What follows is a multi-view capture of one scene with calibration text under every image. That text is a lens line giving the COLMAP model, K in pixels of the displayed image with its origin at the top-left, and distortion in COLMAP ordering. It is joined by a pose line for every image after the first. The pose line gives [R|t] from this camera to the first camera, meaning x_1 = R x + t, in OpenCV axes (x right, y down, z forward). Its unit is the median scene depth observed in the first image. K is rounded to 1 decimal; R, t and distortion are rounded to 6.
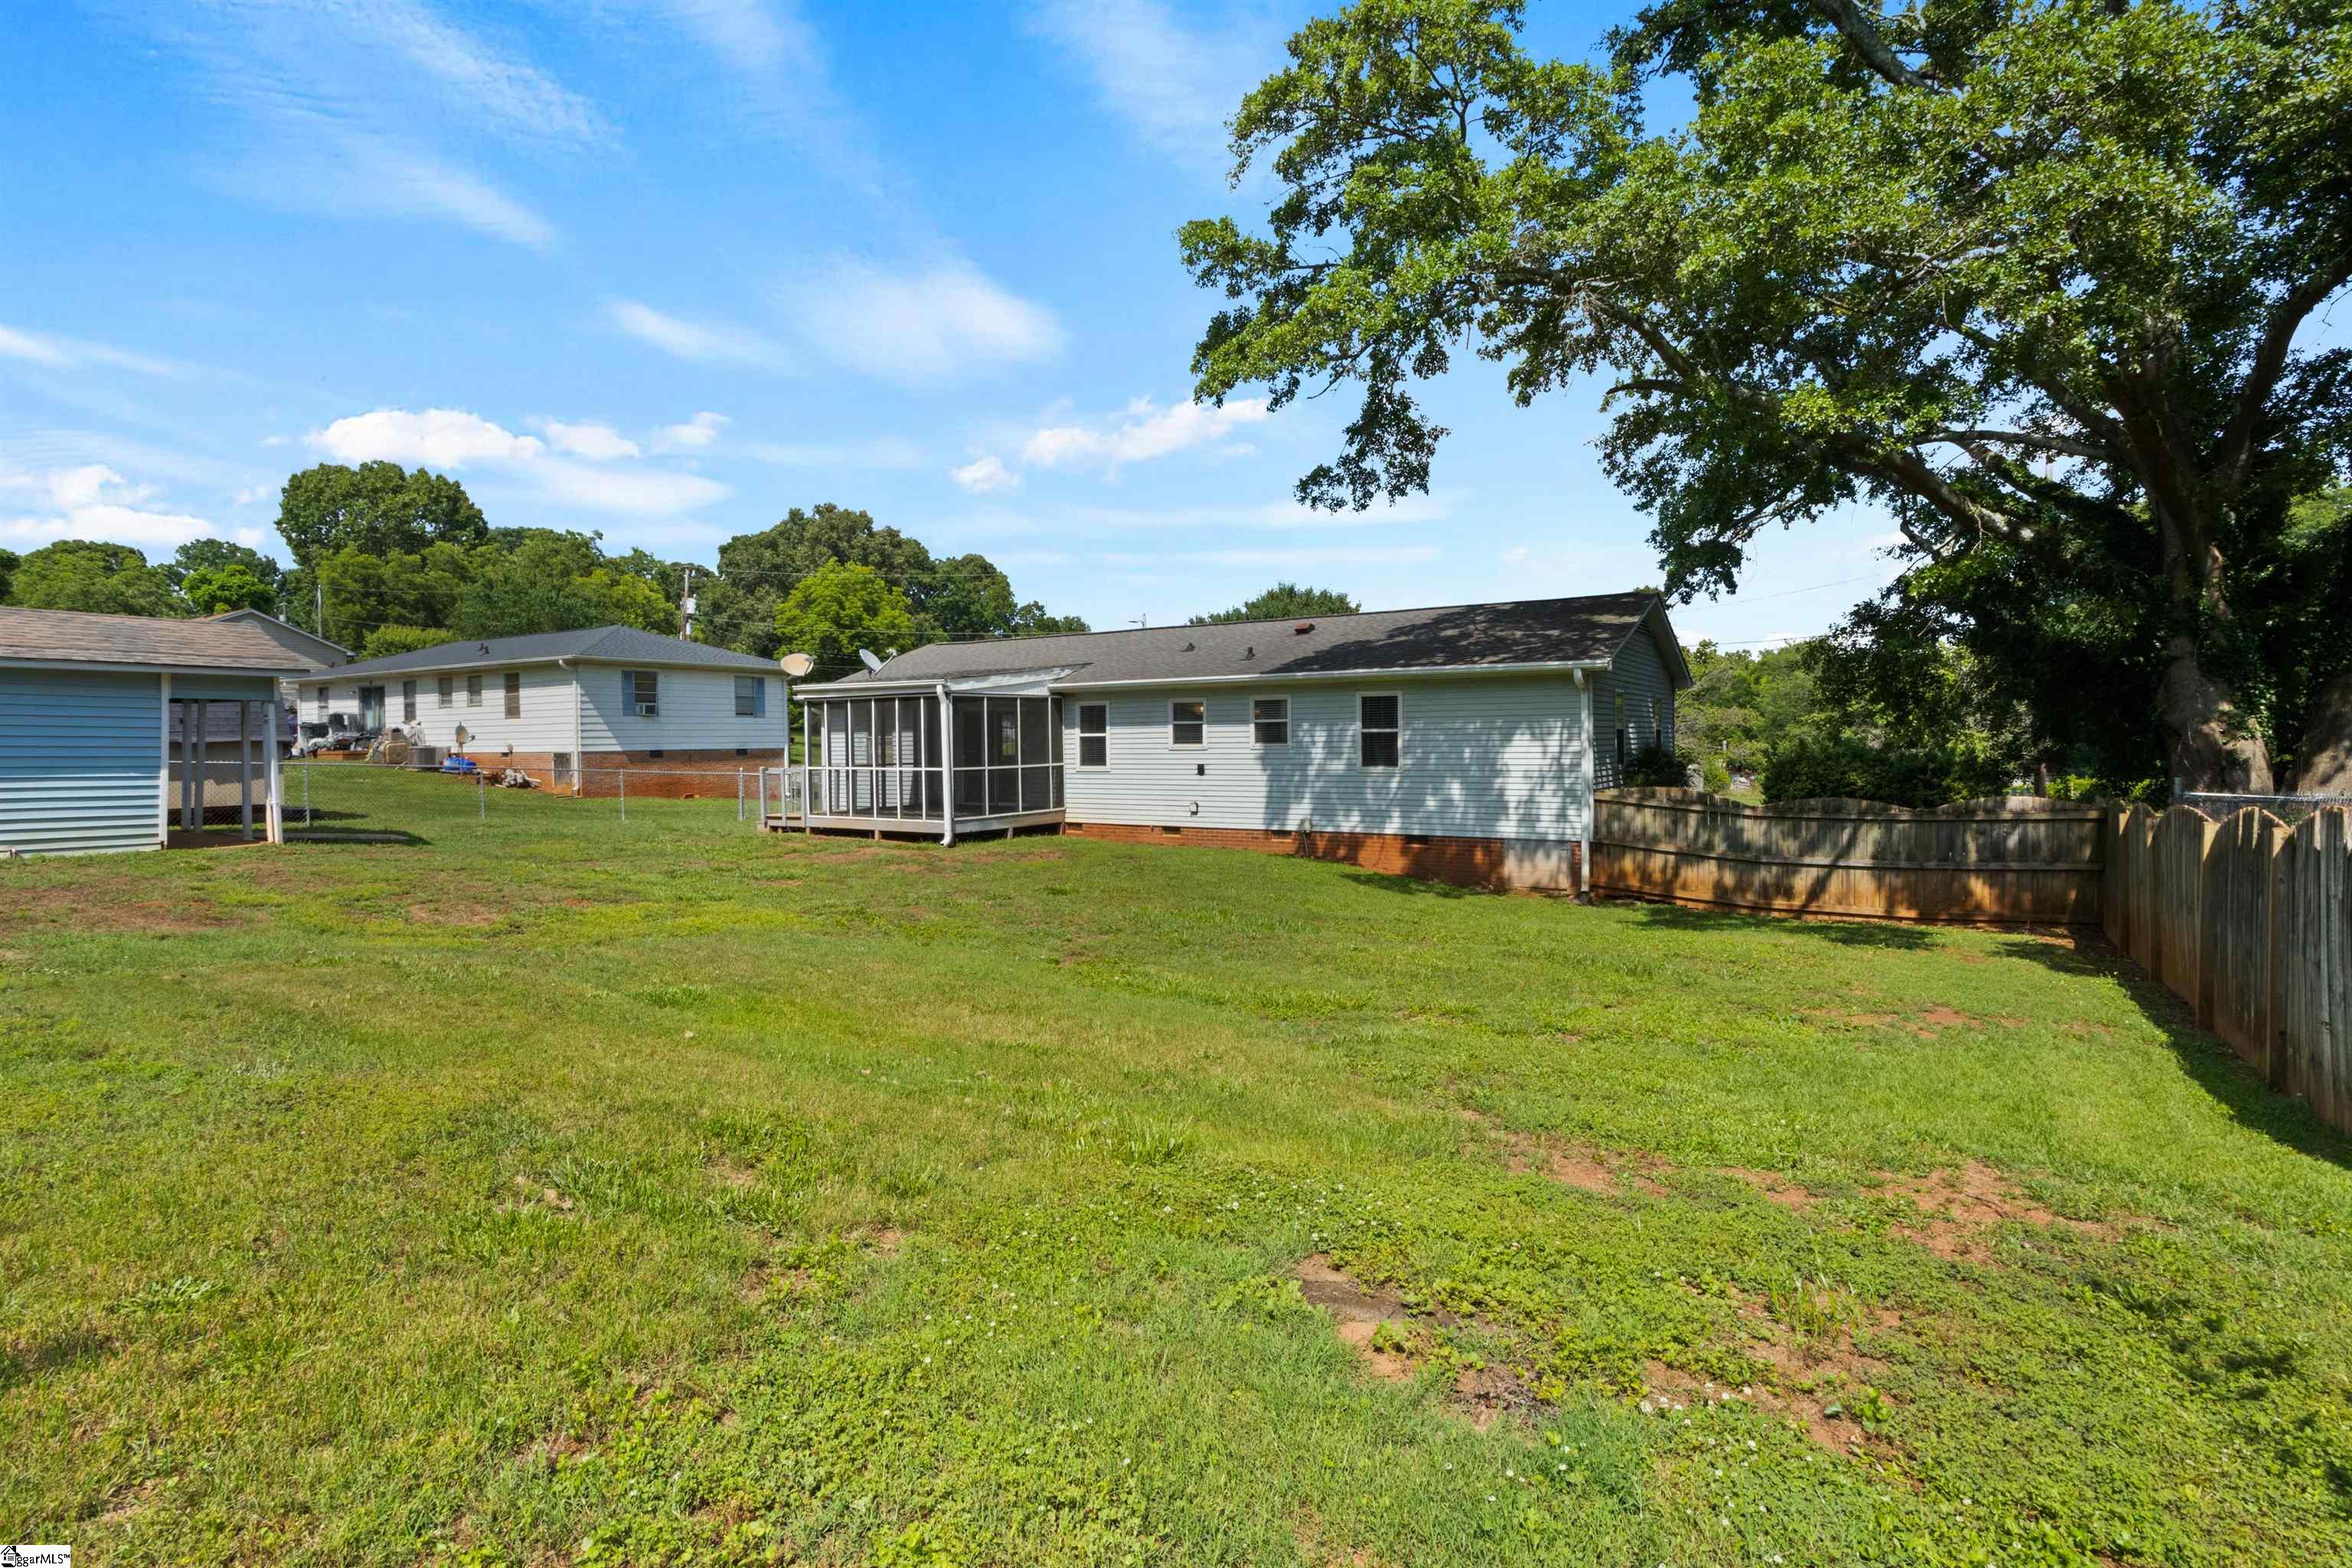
lens RADIAL K [[1129.7, 0, 1178.3], [0, 1129.7, 782.4], [0, 0, 1]] dist [-0.012220, 0.001989]
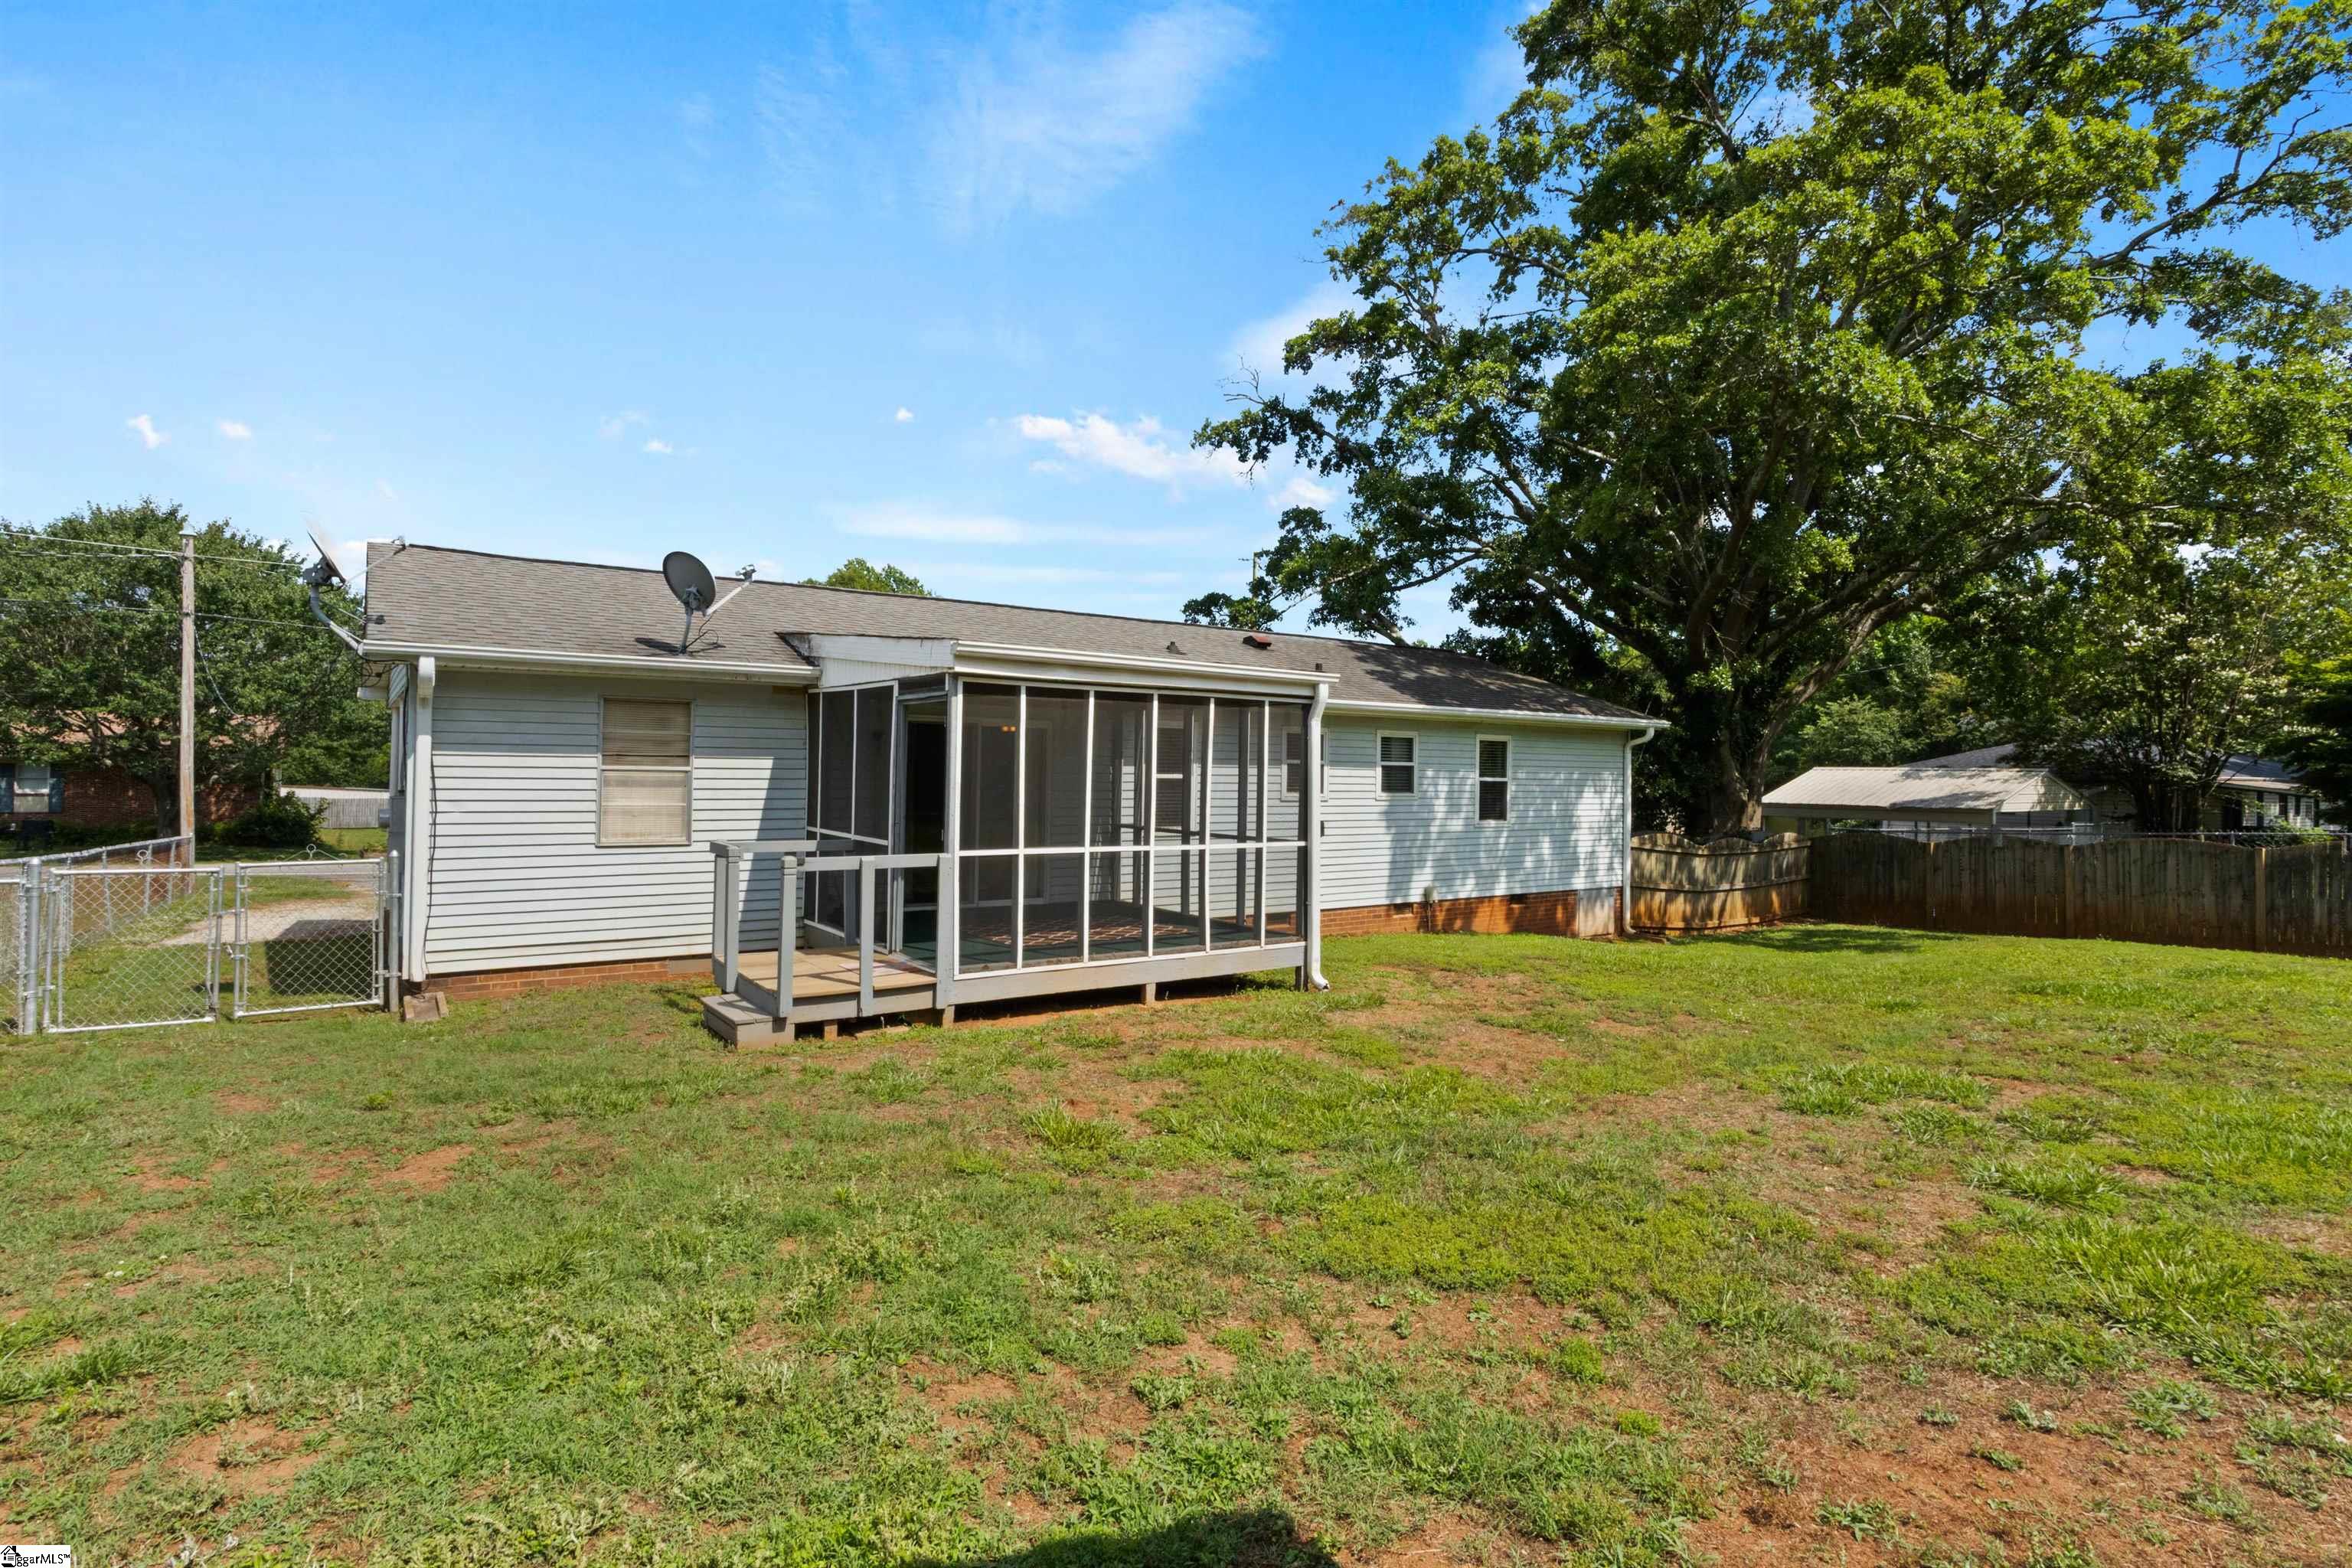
lens RADIAL K [[1129.7, 0, 1185.9], [0, 1129.7, 781.6], [0, 0, 1]] dist [-0.012220, 0.001989]
pose [[0.413410, 0.007873, 0.910511, -0.780511], [0.008115, 0.999891, -0.012331, -0.038513], [-0.910509, 0.012487, 0.413301, 0.917524]]
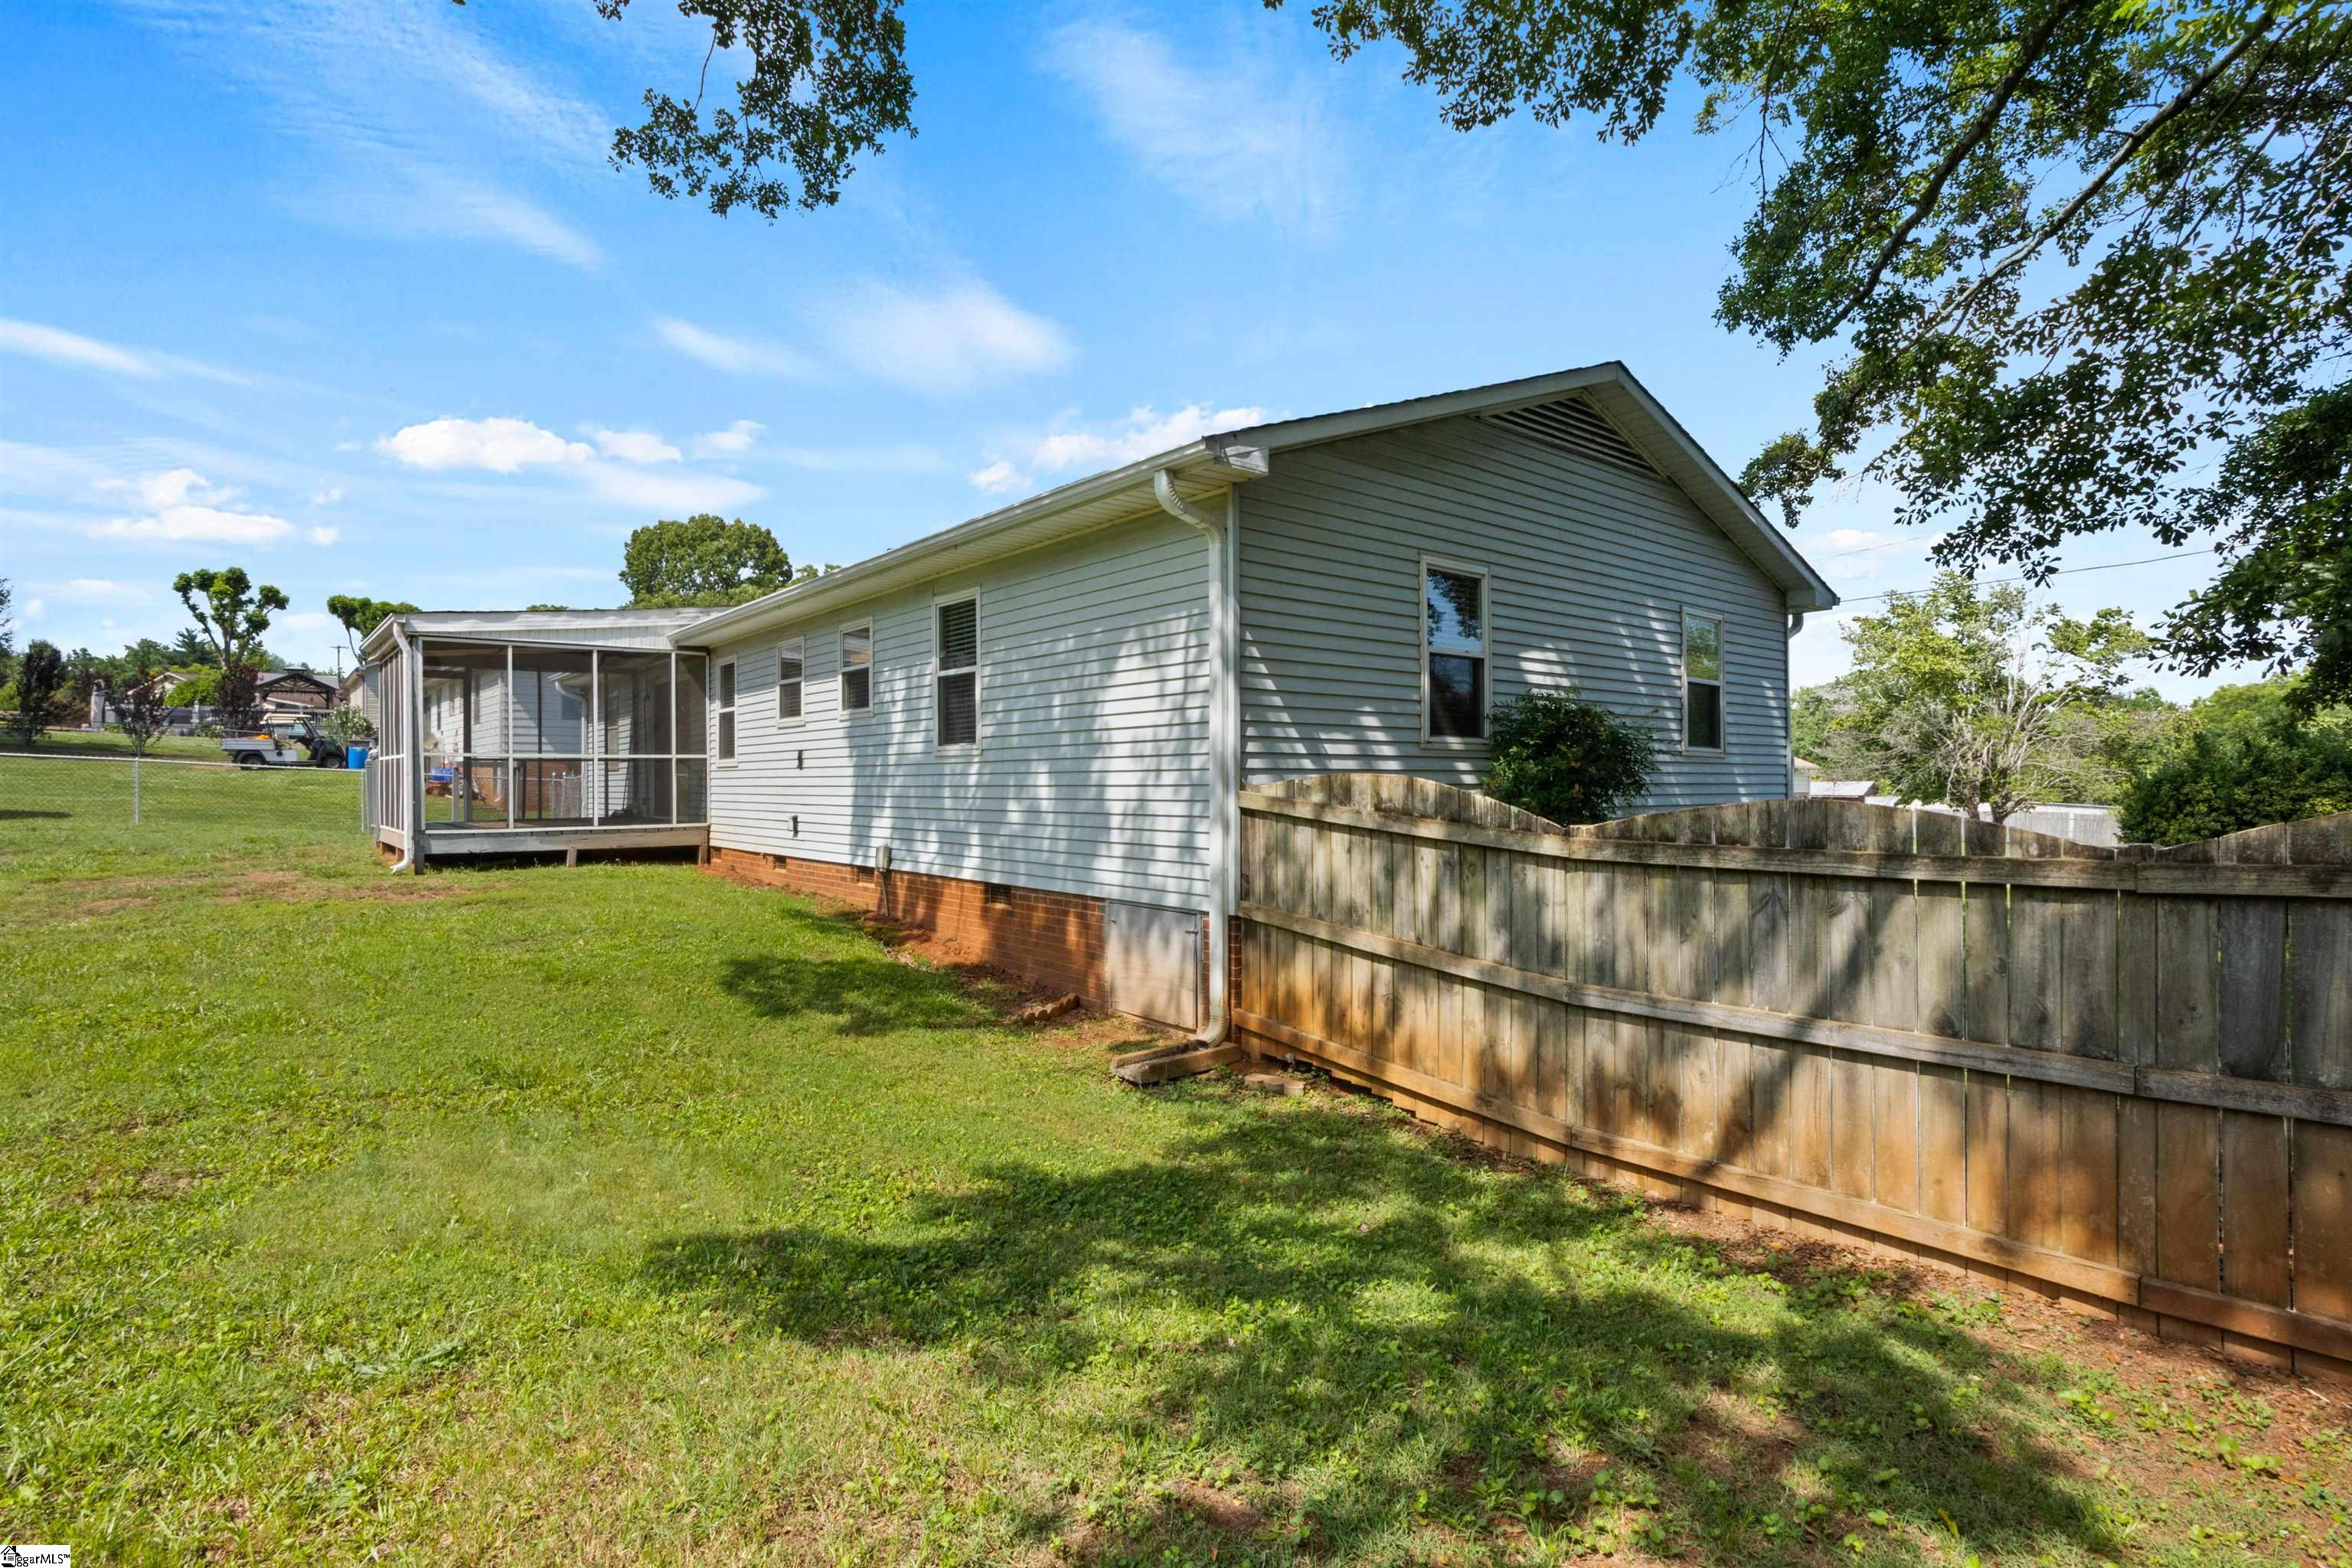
lens RADIAL K [[1129.7, 0, 1168.9], [0, 1129.7, 768.3], [0, 0, 1]] dist [-0.012220, 0.001989]
pose [[0.941230, 0.000773, -0.337765, 0.469074], [-0.016273, 0.998940, -0.043062, 0.018615], [0.337374, 0.046028, 0.940245, 0.603702]]
